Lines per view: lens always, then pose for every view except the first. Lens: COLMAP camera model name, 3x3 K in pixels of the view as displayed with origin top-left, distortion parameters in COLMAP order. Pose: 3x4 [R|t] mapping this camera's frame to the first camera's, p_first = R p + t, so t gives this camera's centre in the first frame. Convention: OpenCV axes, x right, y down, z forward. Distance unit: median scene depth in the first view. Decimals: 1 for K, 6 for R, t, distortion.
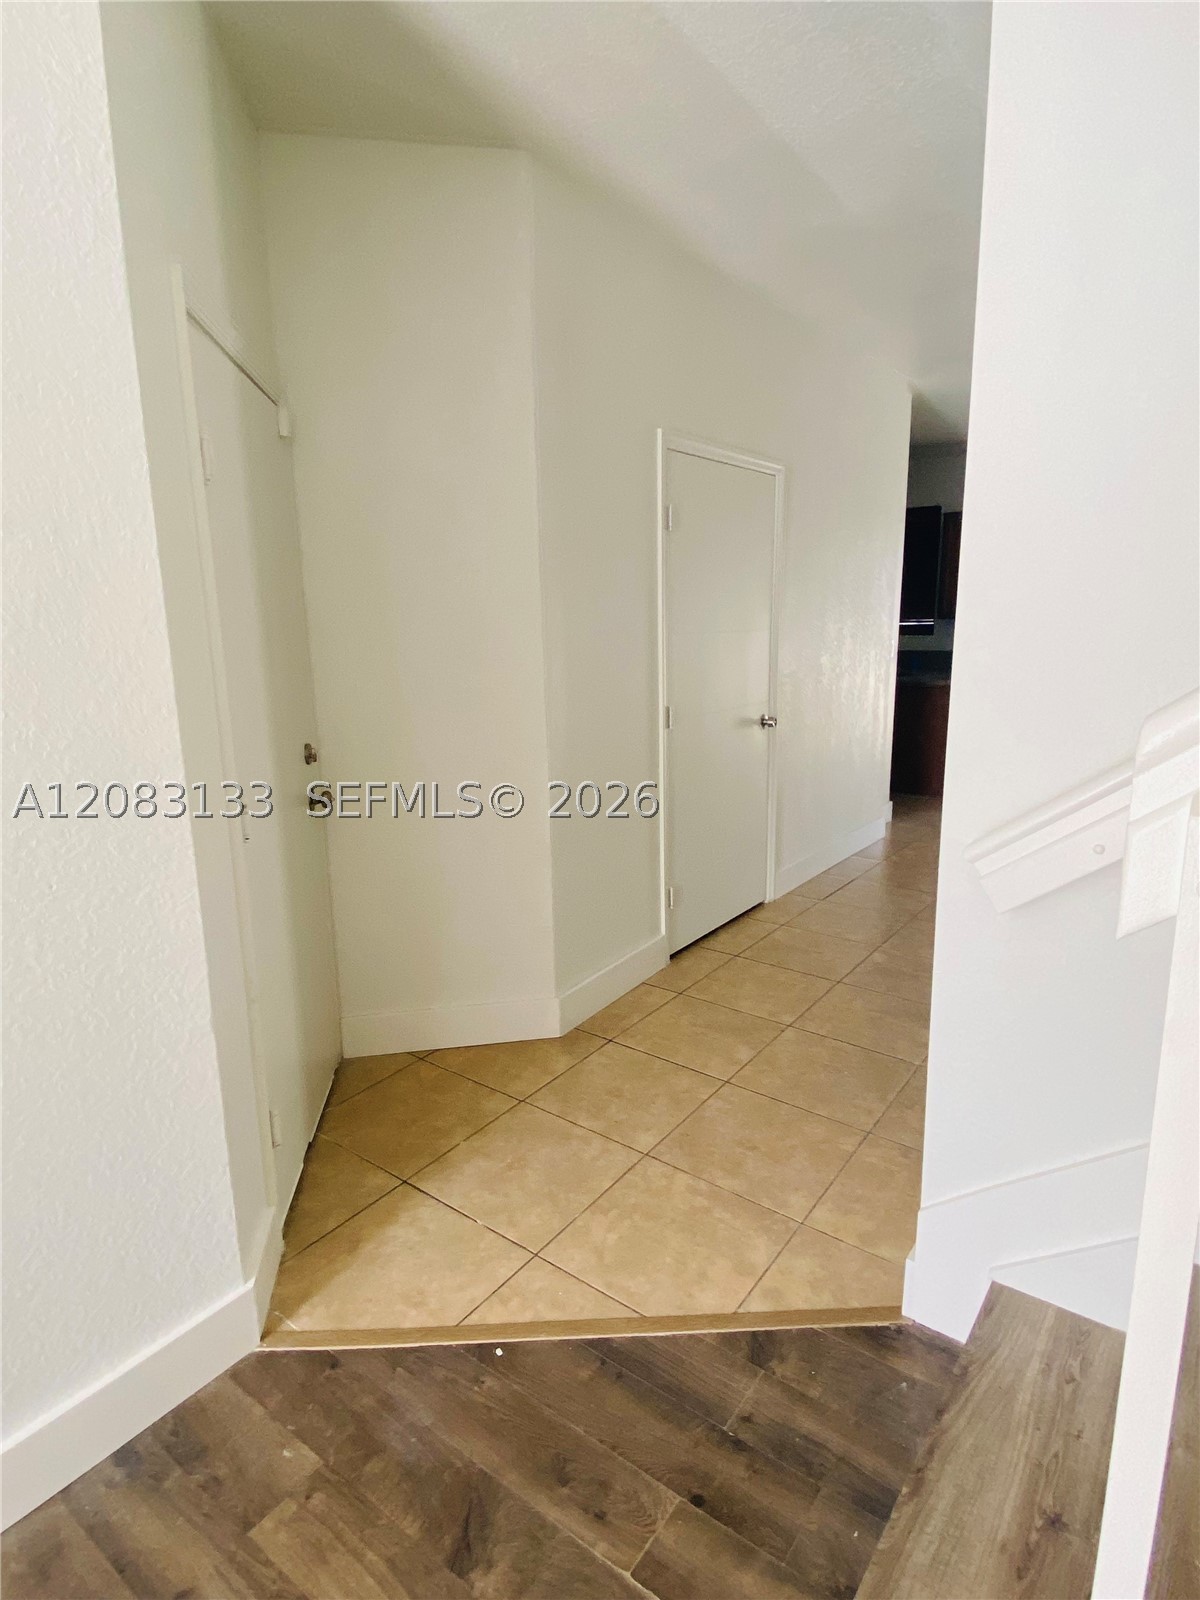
lens RADIAL K [[852.2, 0, 607.1], [0, 852.2, 793.9], [0, 0, 1]] dist [-0.000349, -0.014044]
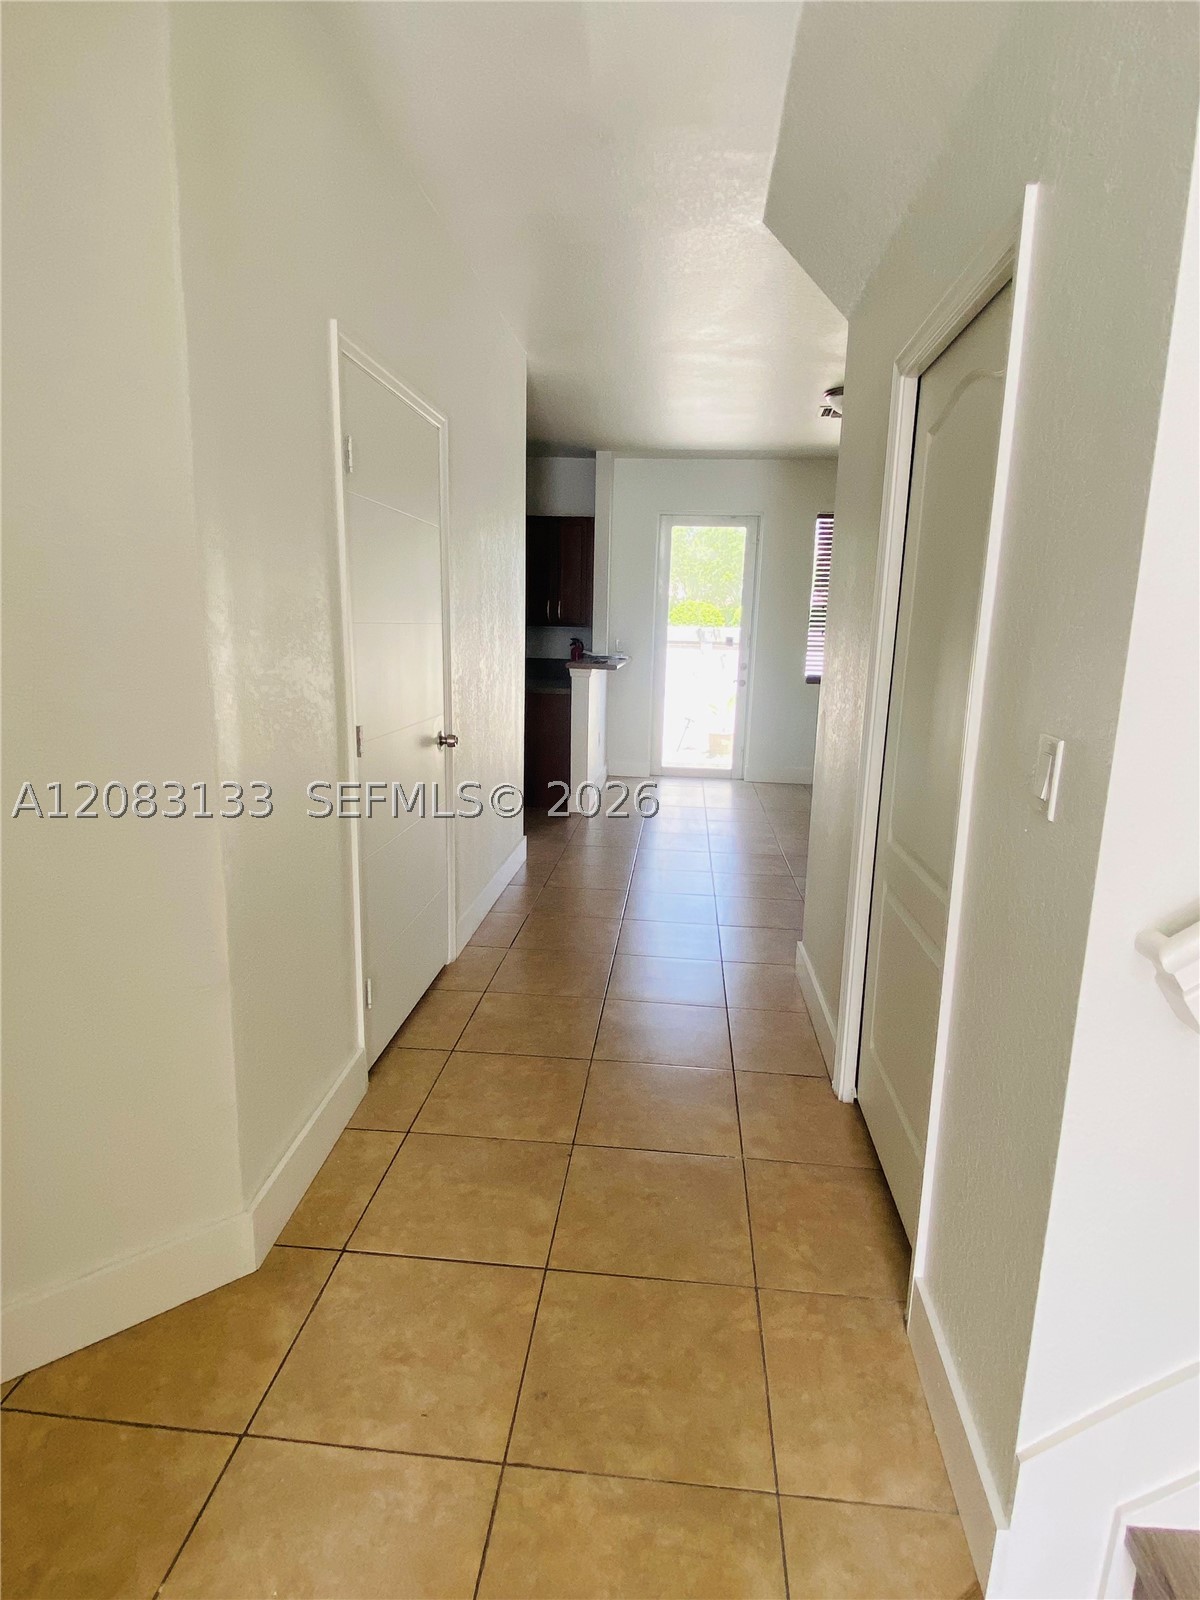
lens RADIAL K [[852.2, 0, 607.1], [0, 852.2, 793.9], [0, 0, 1]] dist [-0.000349, -0.014044]
pose [[0.846474, -0.058674, 0.529187, -0.133538], [0.062556, 0.997985, 0.010589, -0.042541], [-0.528742, 0.024140, 0.848439, 0.312108]]
